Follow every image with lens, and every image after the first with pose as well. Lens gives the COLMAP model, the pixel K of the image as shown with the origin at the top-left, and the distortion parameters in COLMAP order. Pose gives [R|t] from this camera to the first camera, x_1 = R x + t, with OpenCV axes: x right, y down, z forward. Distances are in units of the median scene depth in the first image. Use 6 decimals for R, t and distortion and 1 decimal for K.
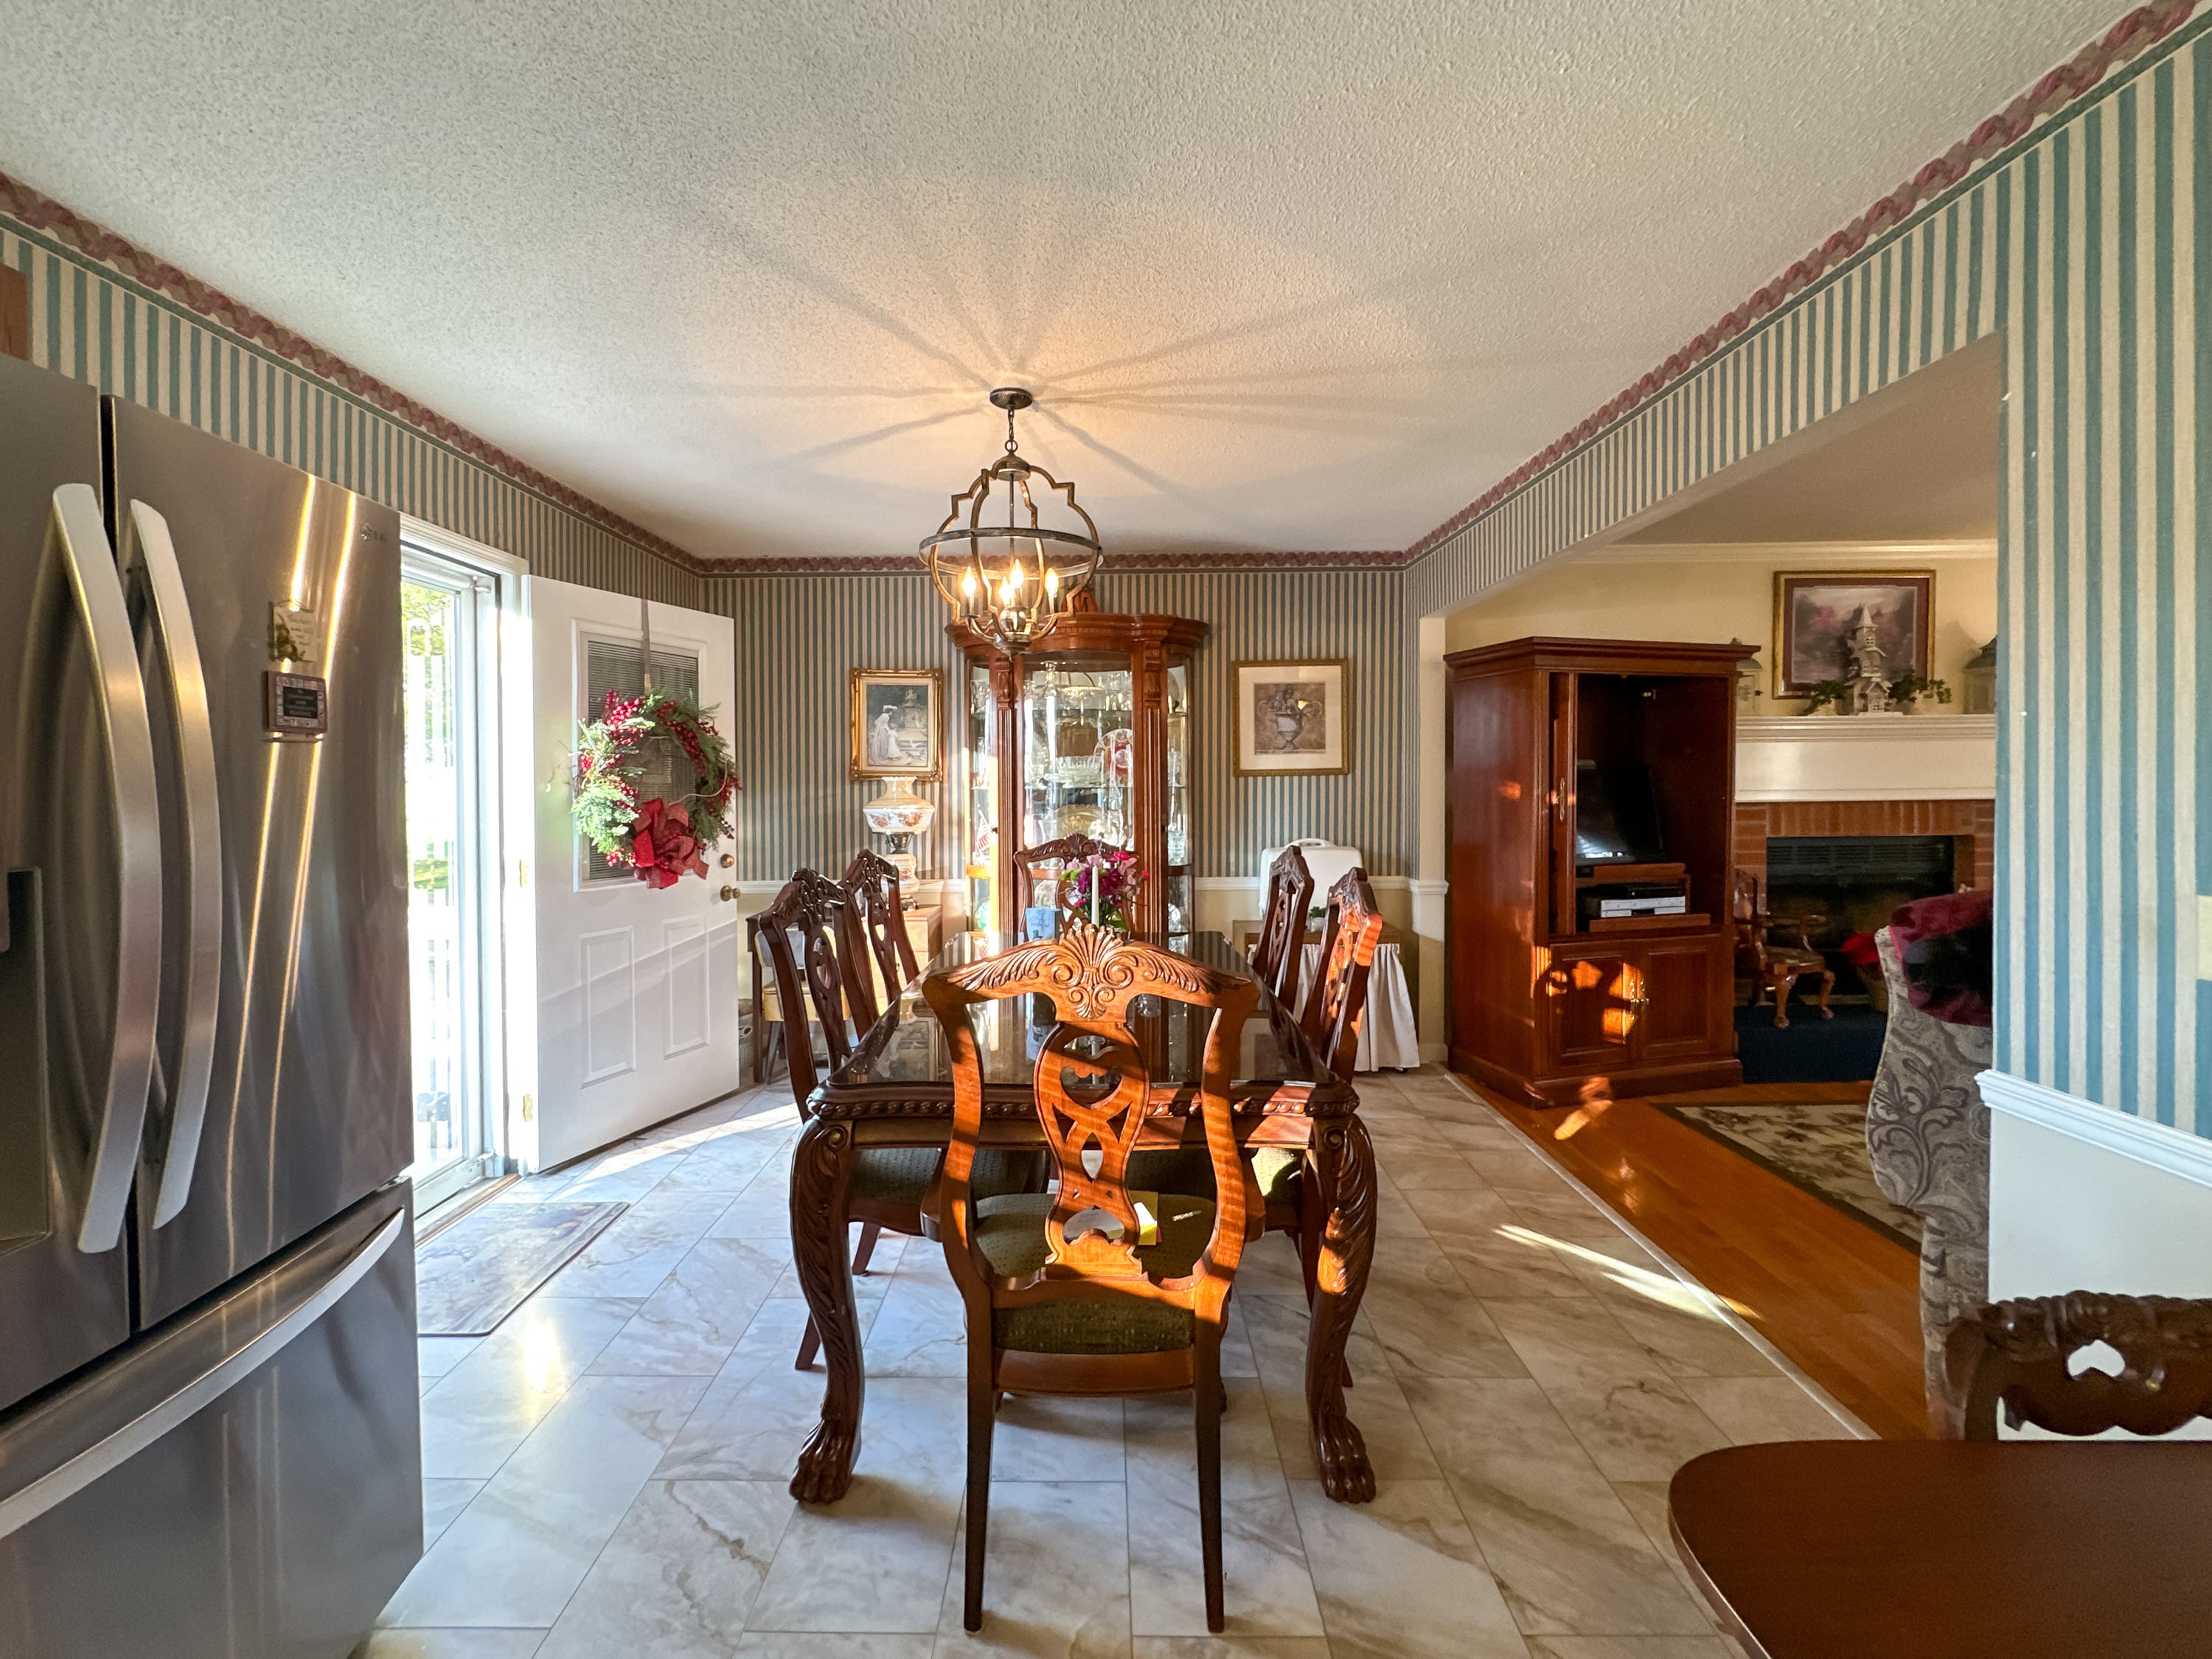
lens RADIAL K [[910.5, 0, 1088.5], [0, 910.5, 788.2], [0, 0, 1]] dist [-0.000723, 0.000297]
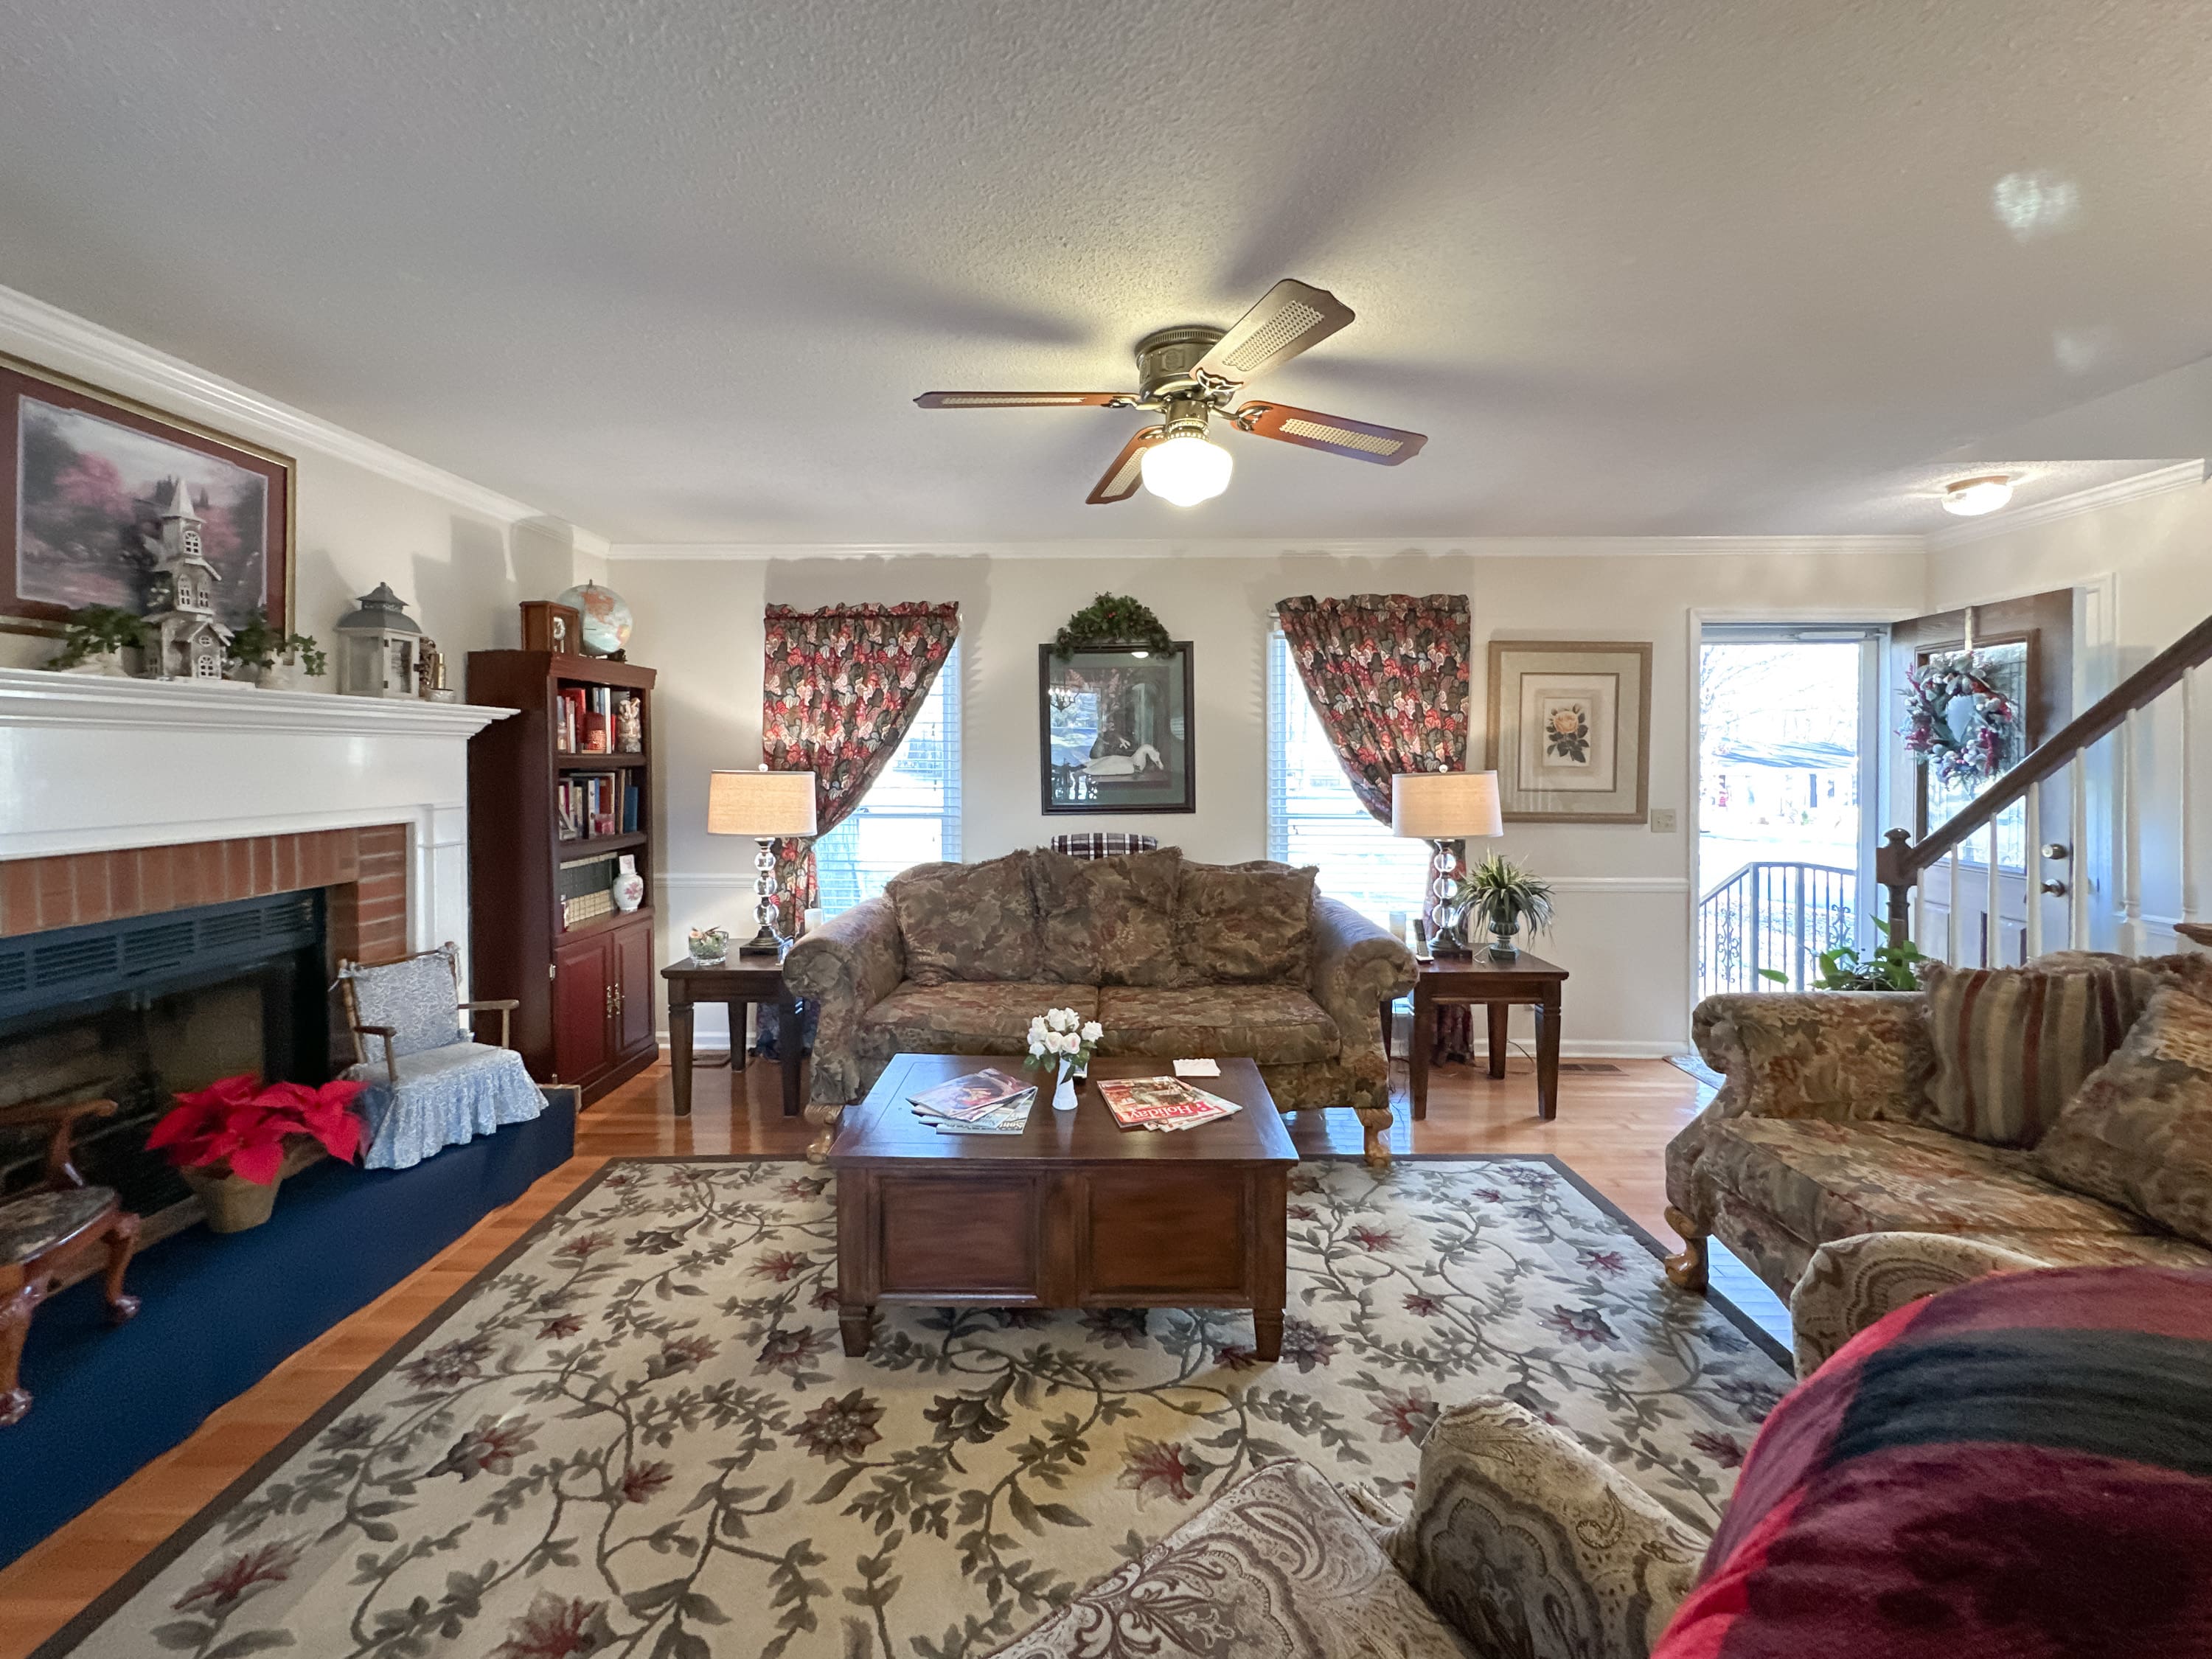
lens RADIAL K [[910.5, 0, 1100.7], [0, 910.5, 768.9], [0, 0, 1]] dist [-0.000723, 0.000297]
pose [[0.021210, -0.000616, 0.999775, 0.332821], [0.010153, 0.999948, 0.000401, -0.024431], [-0.999723, 0.010142, 0.021216, 0.455067]]
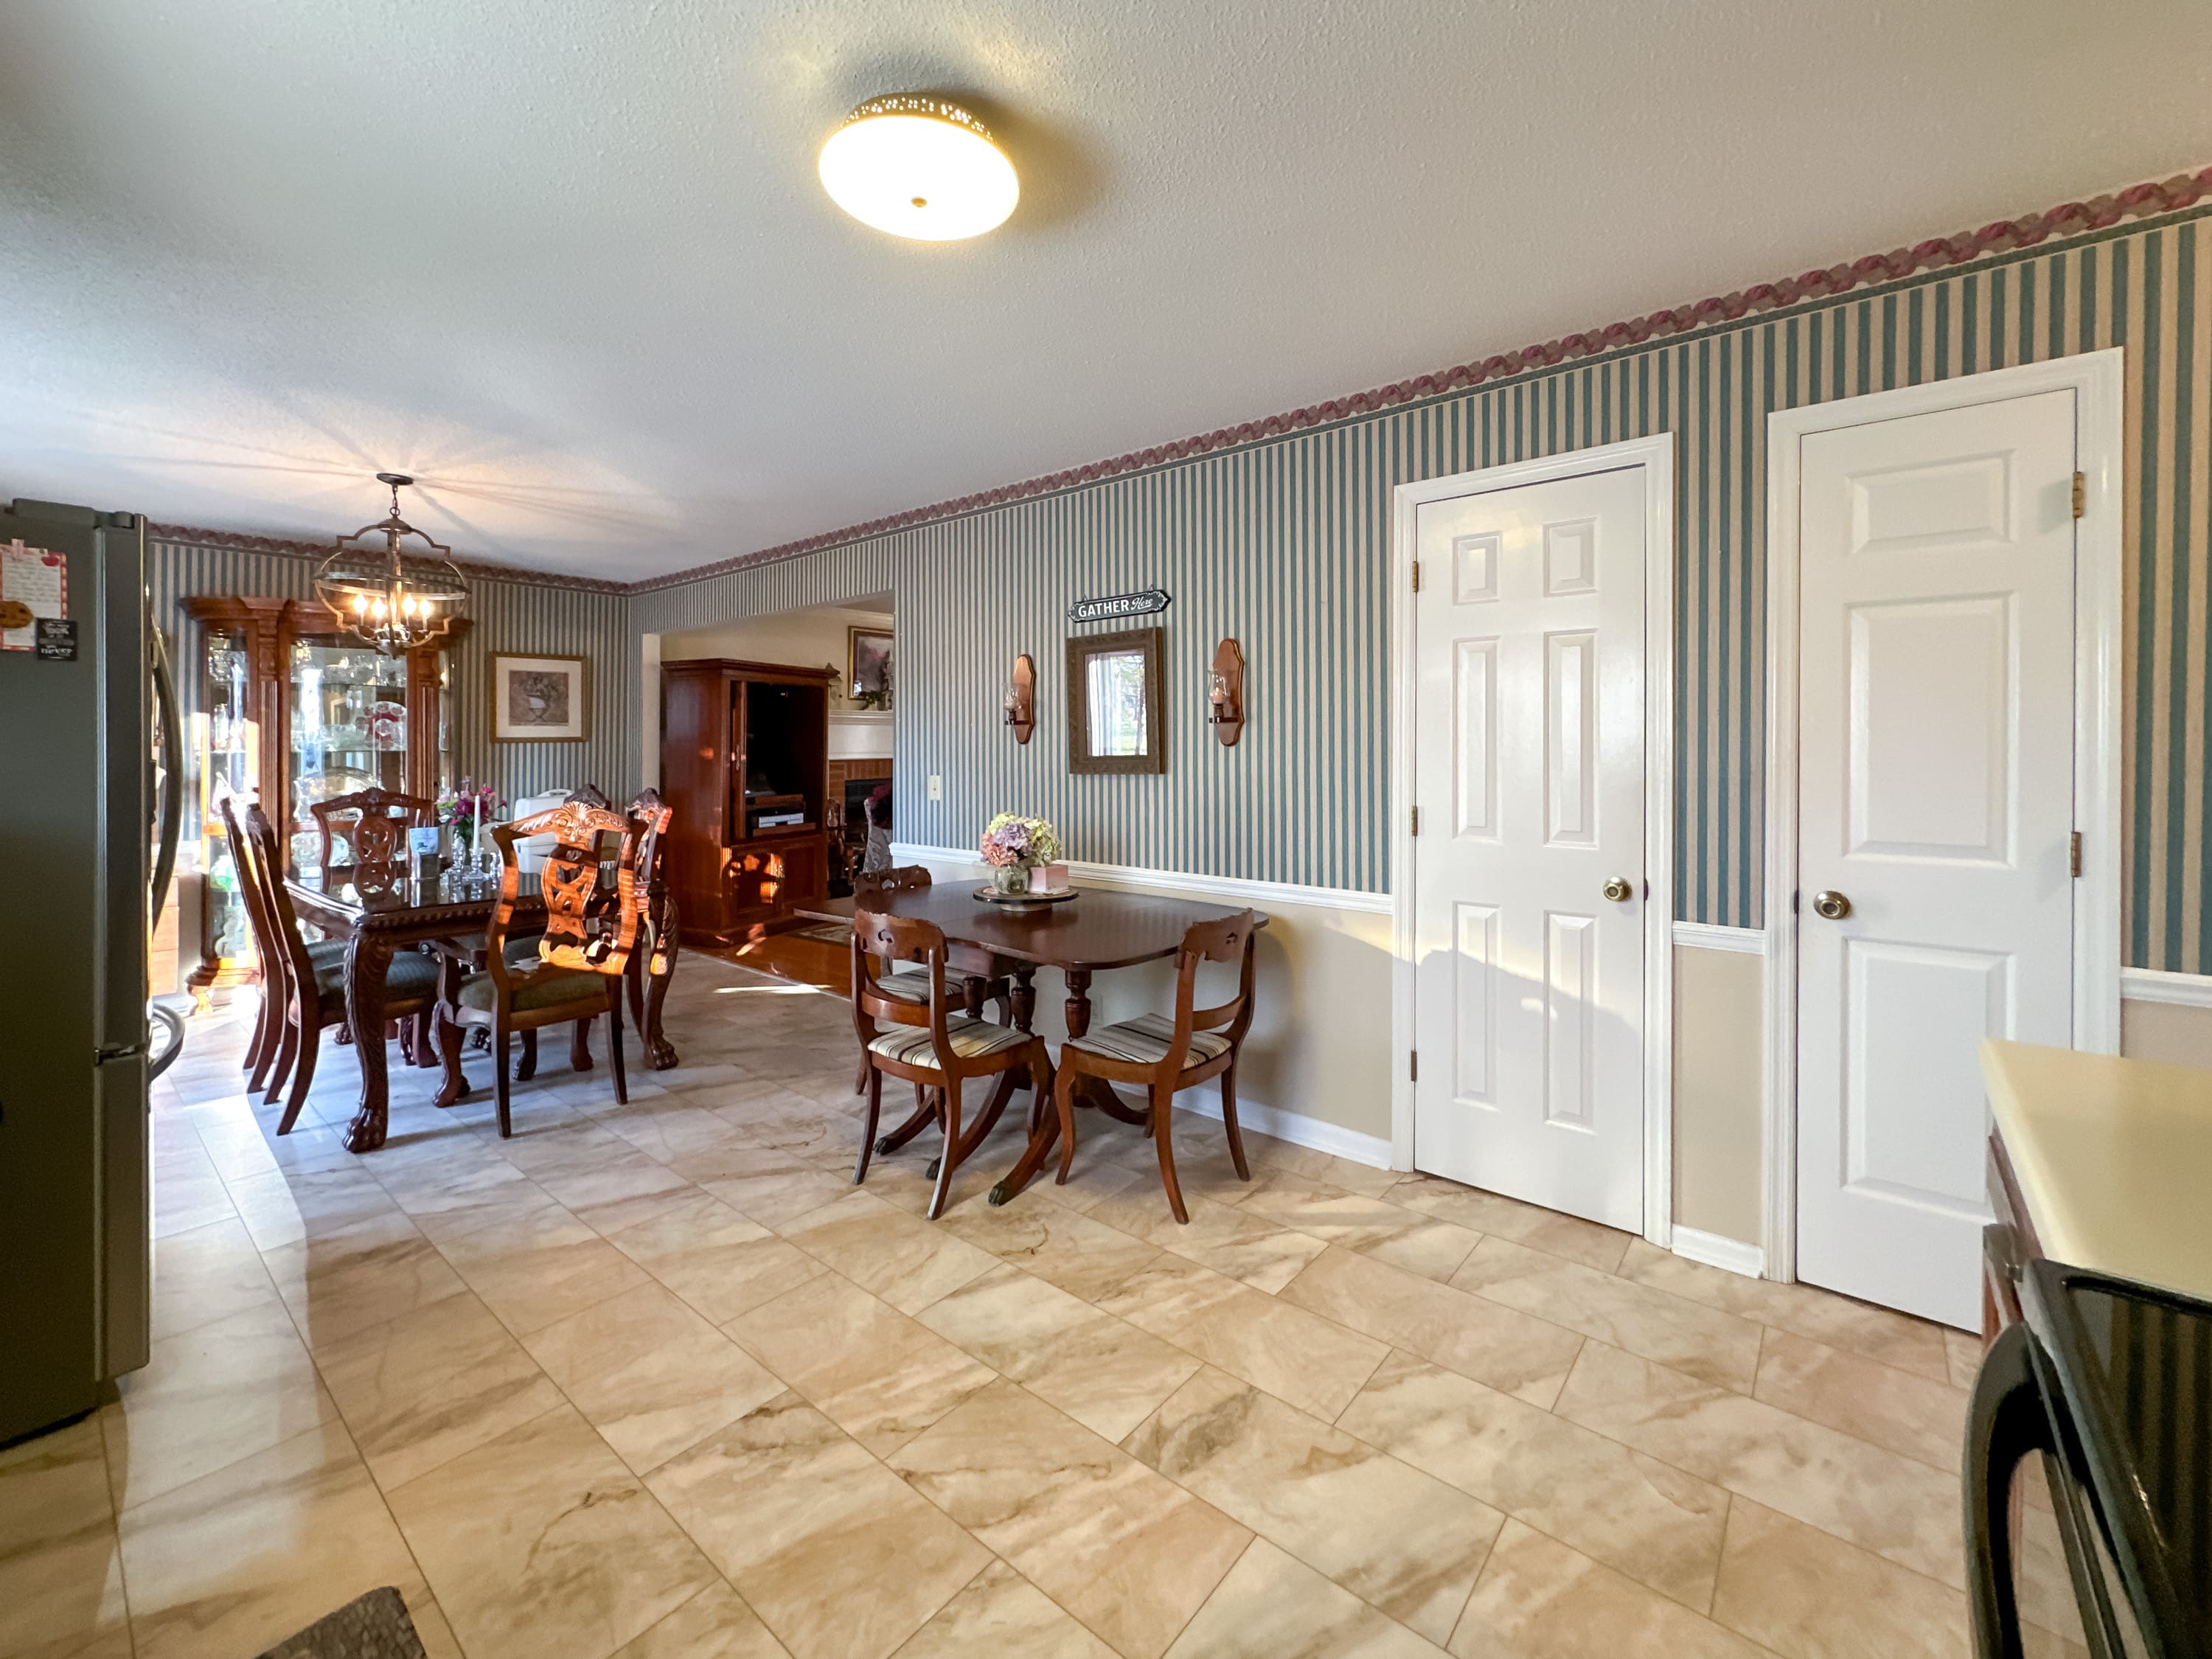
lens RADIAL K [[910.5, 0, 1086.5], [0, 910.5, 747.1], [0, 0, 1]] dist [-0.000723, 0.000297]
pose [[0.638536, 0.005600, 0.769571, -0.294447], [0.005873, 0.999909, -0.012149, 0.014549], [-0.769569, 0.012277, 0.638445, -0.460366]]
